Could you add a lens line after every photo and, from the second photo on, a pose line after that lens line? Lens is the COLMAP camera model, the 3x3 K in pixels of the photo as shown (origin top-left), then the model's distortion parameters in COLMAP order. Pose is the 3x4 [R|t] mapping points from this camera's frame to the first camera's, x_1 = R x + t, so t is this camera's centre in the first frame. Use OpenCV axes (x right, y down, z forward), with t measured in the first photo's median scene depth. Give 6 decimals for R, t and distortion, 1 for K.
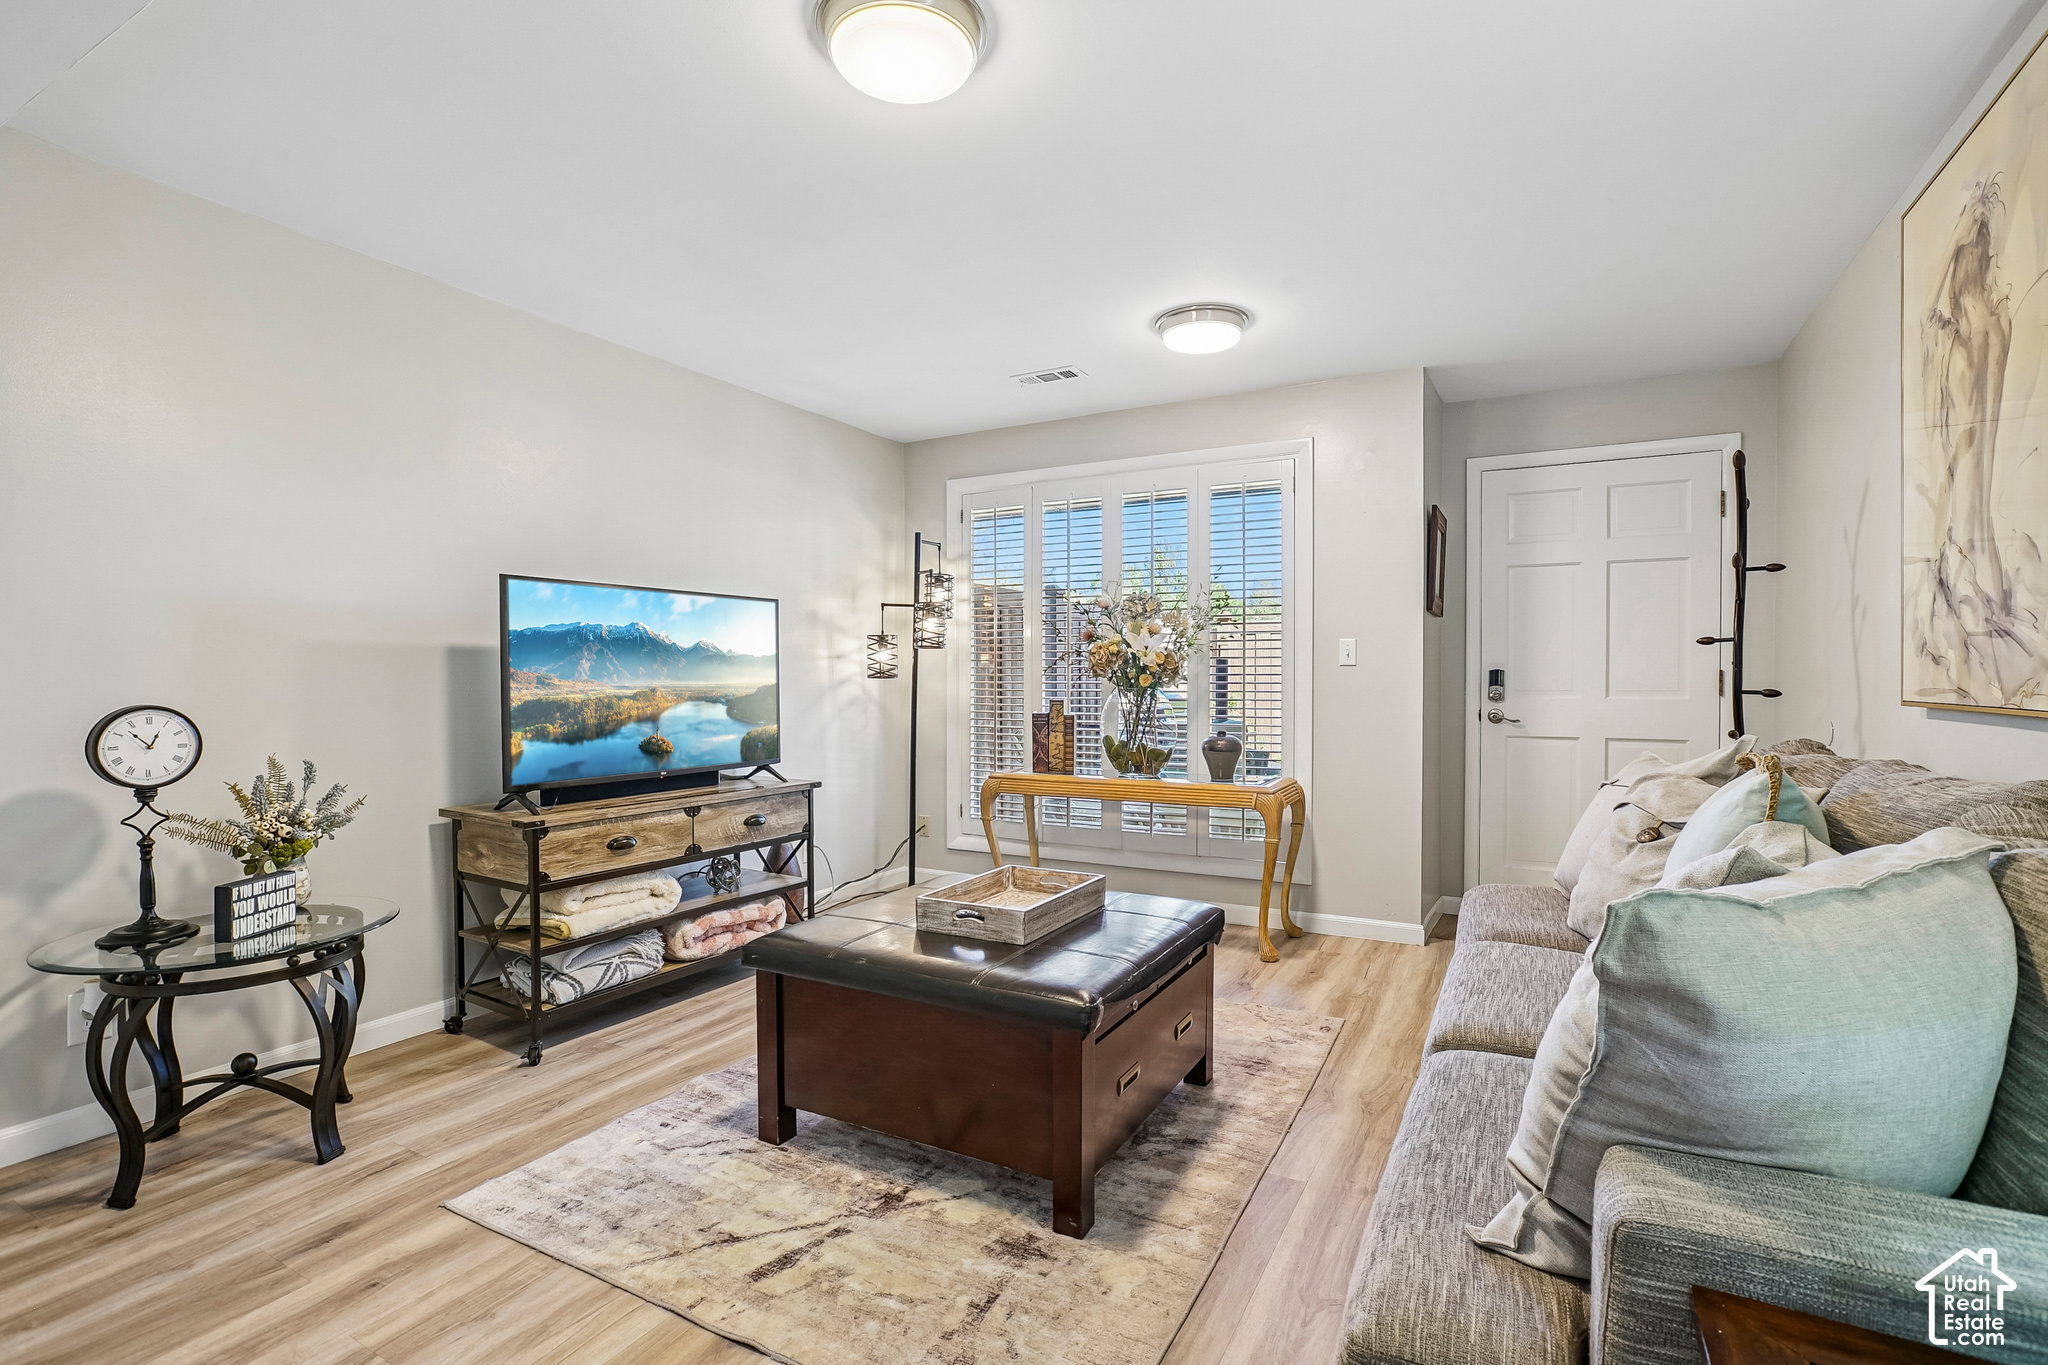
lens RADIAL K [[937.7, 0, 1038.6], [0, 937.7, 690.0], [0, 0, 1]] dist [-0.019694, 0.000648]
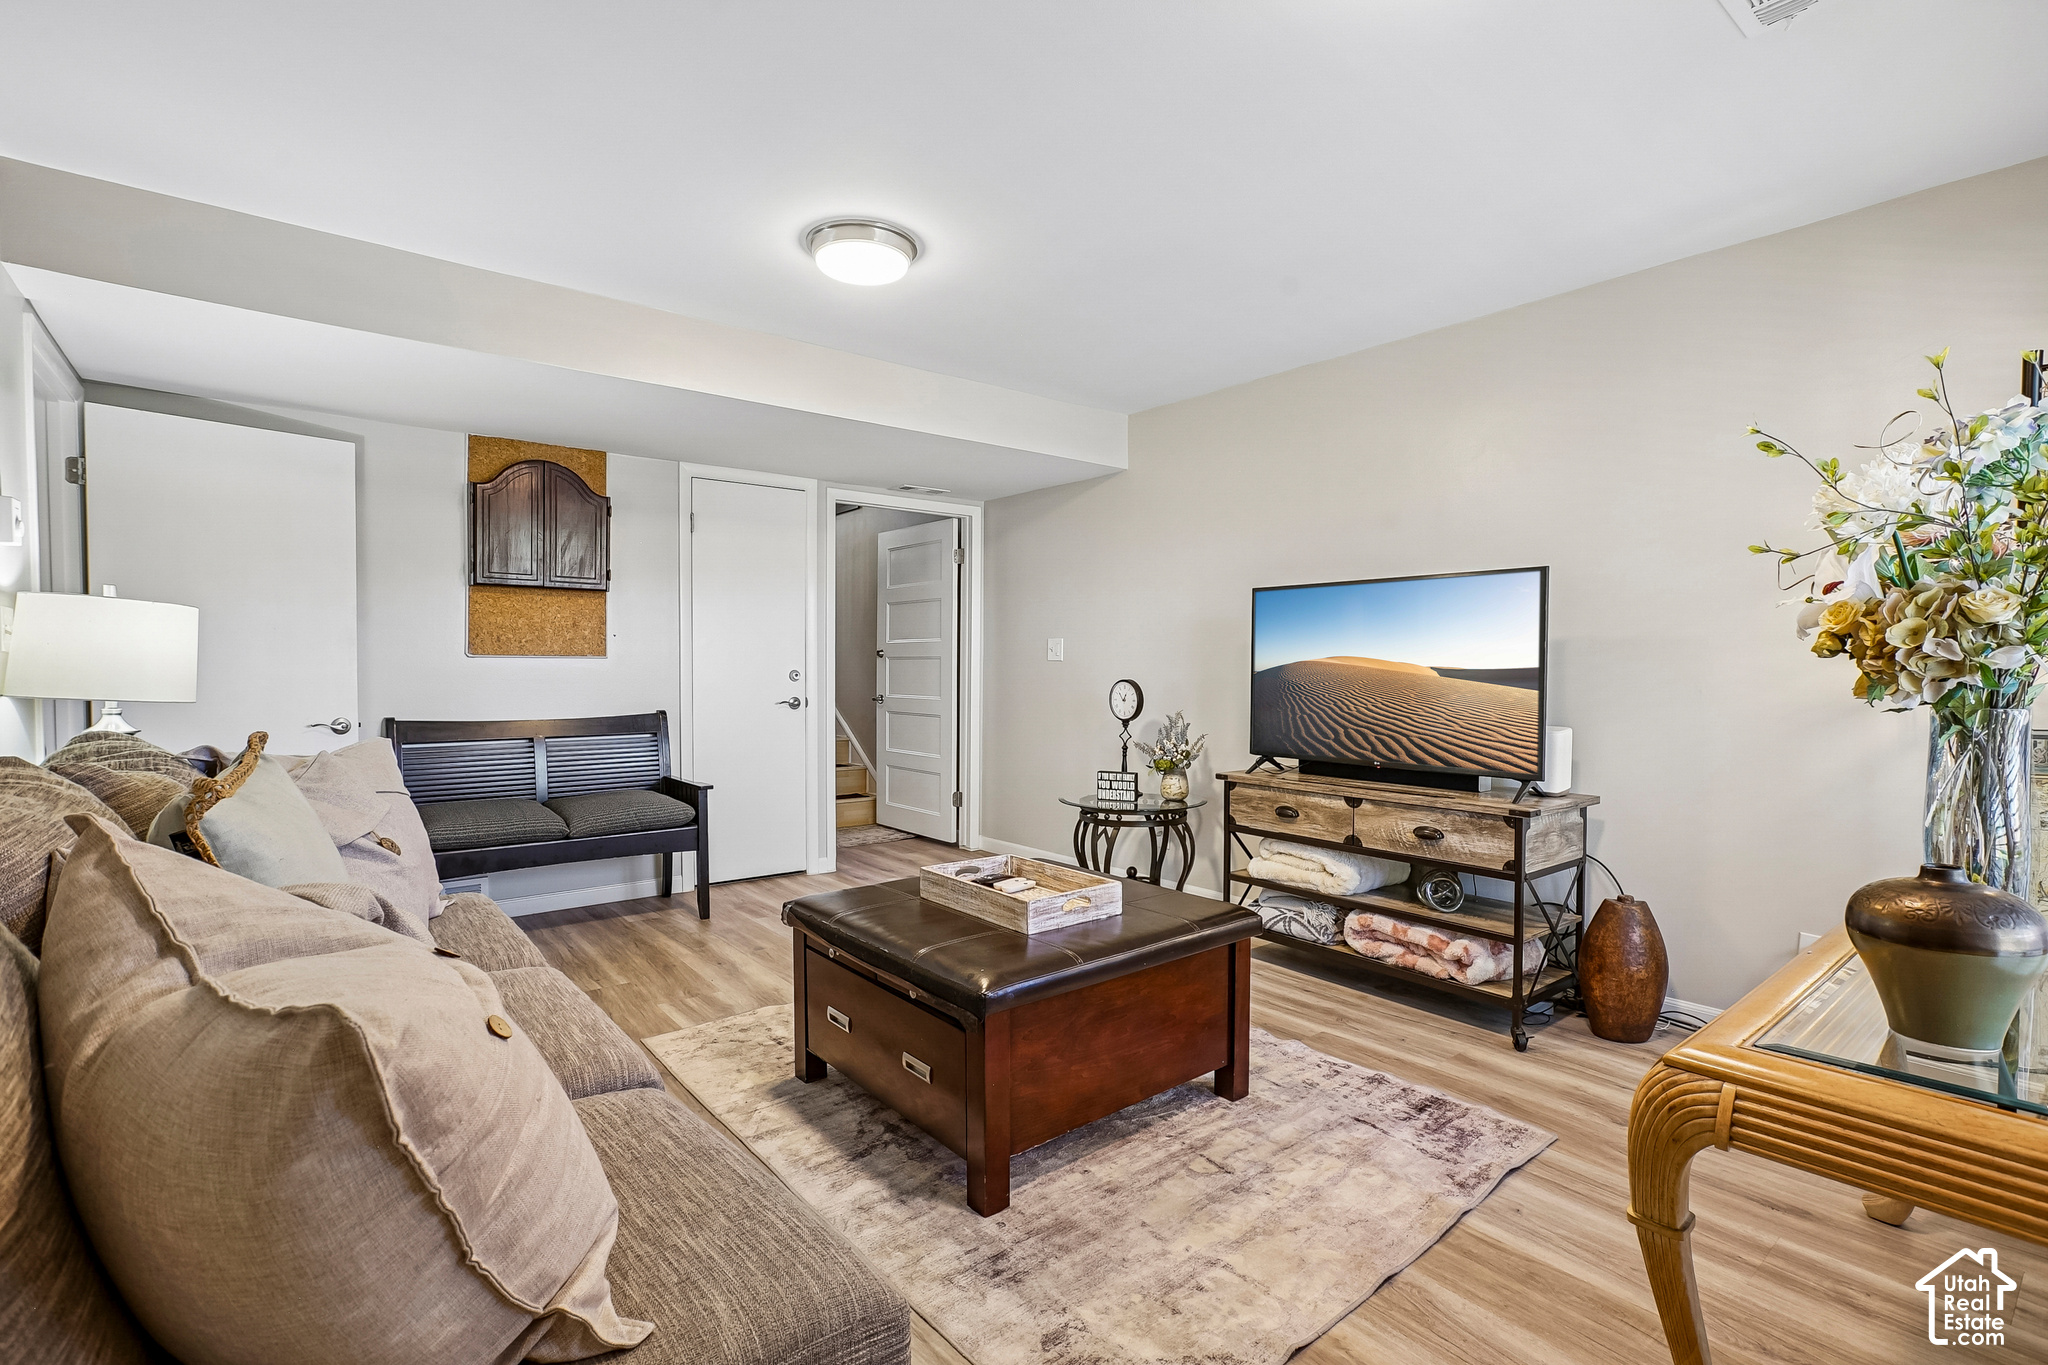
lens RADIAL K [[937.7, 0, 1022.1], [0, 937.7, 676.8], [0, 0, 1]] dist [-0.019694, 0.000648]
pose [[-0.380886, 0.011068, -0.924556, 0.712637], [-0.016711, 0.999683, 0.018852, -0.017654], [0.924471, 0.022631, -0.380580, 1.089151]]
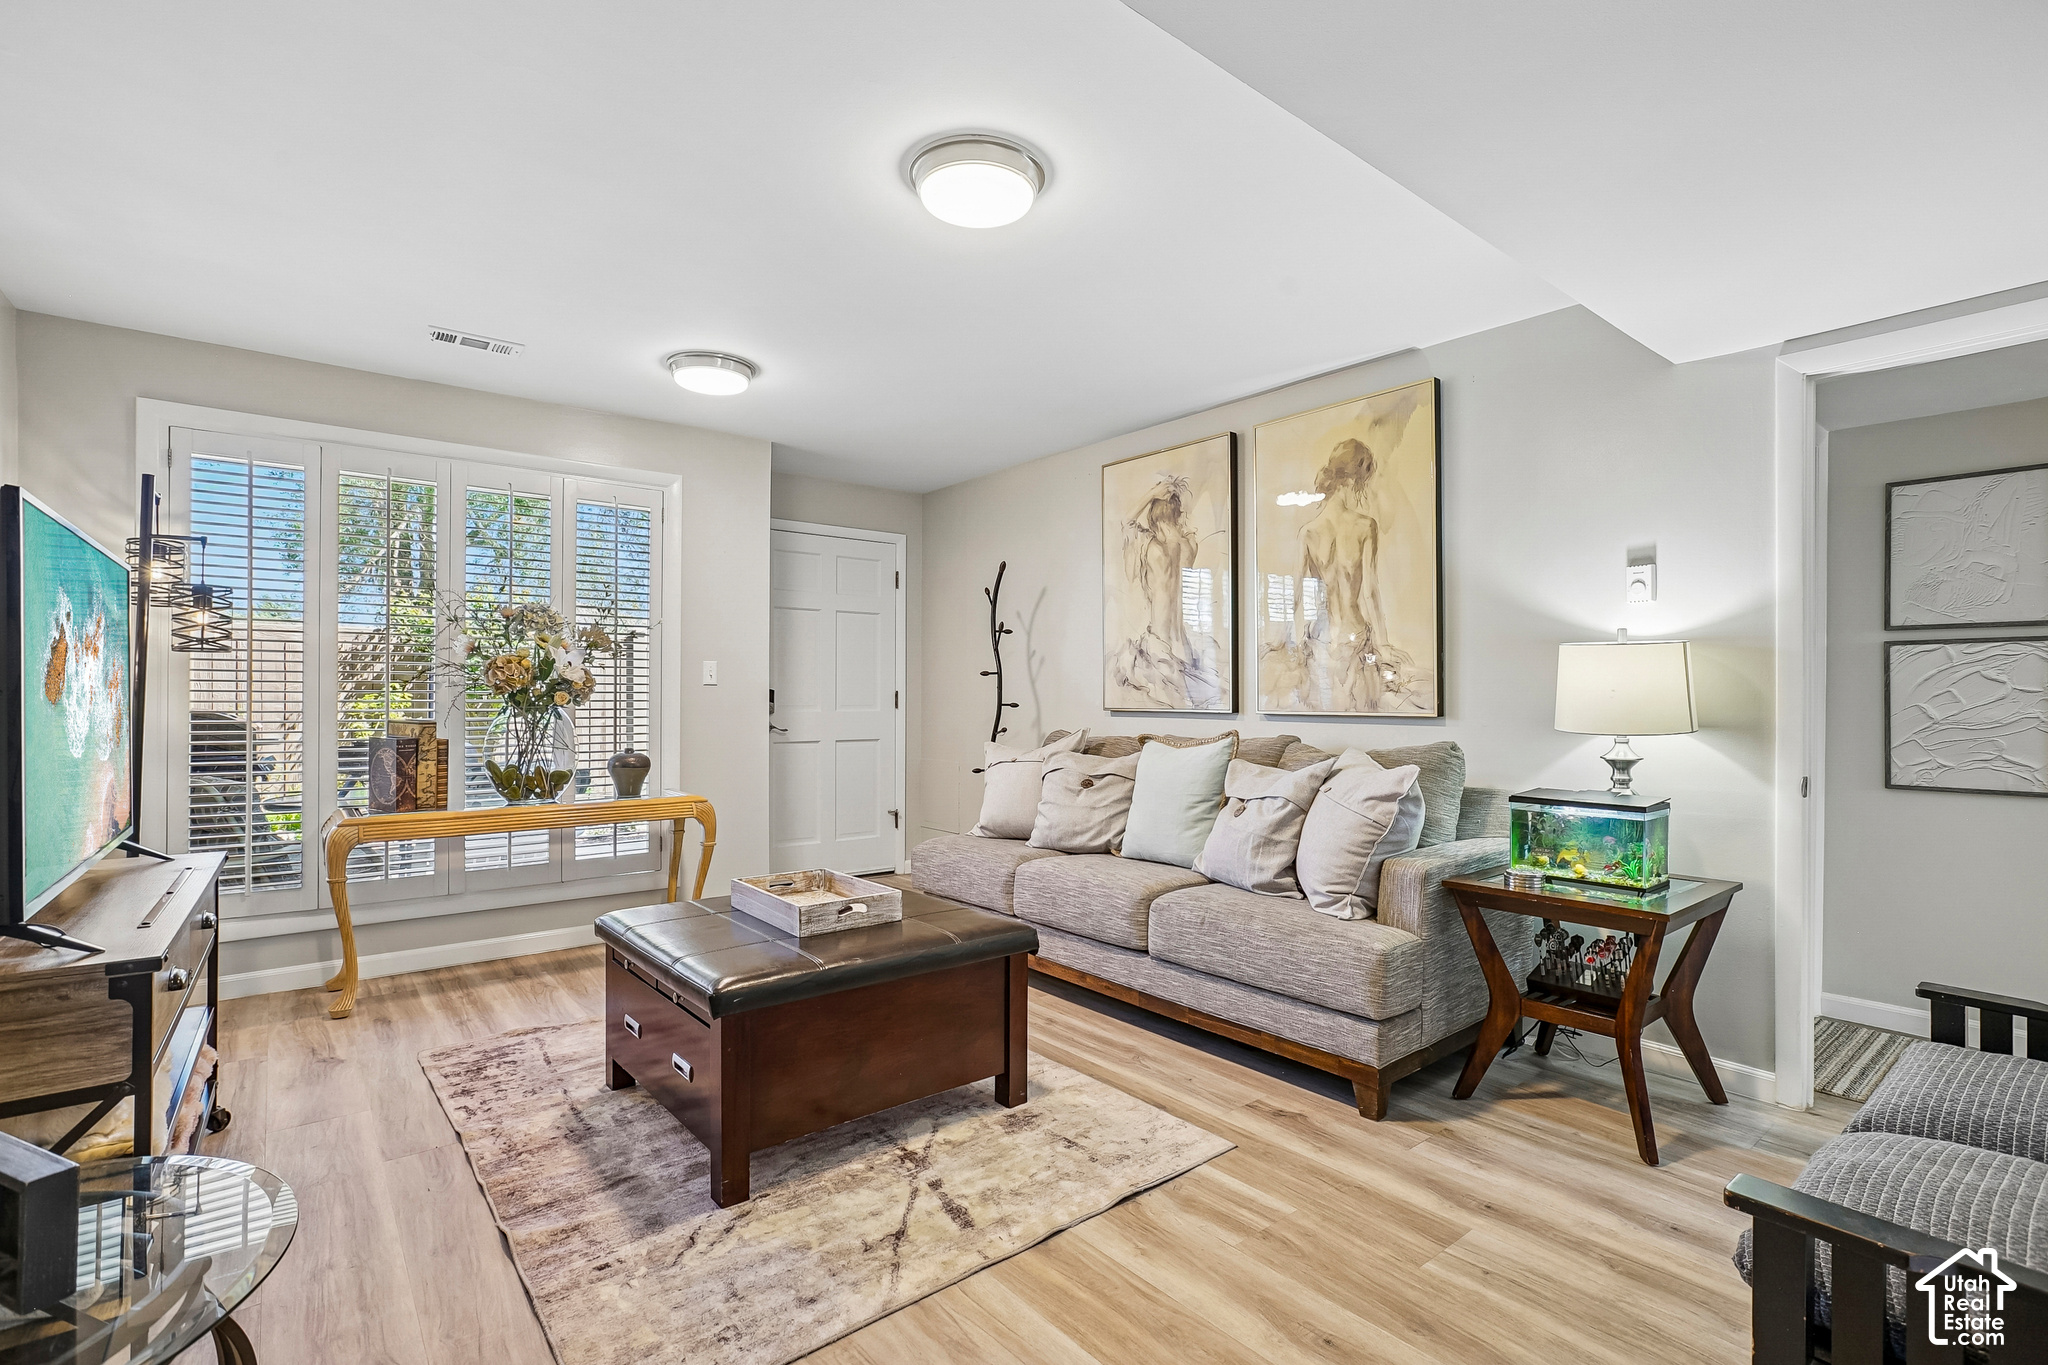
lens RADIAL K [[937.7, 0, 1039.3], [0, 937.7, 687.4], [0, 0, 1]] dist [-0.019694, 0.000648]
pose [[0.378046, 0.009713, 0.925736, -0.730322], [0.009696, 0.999849, -0.014450, -0.003143], [-0.925736, 0.014439, 0.377895, 0.264642]]
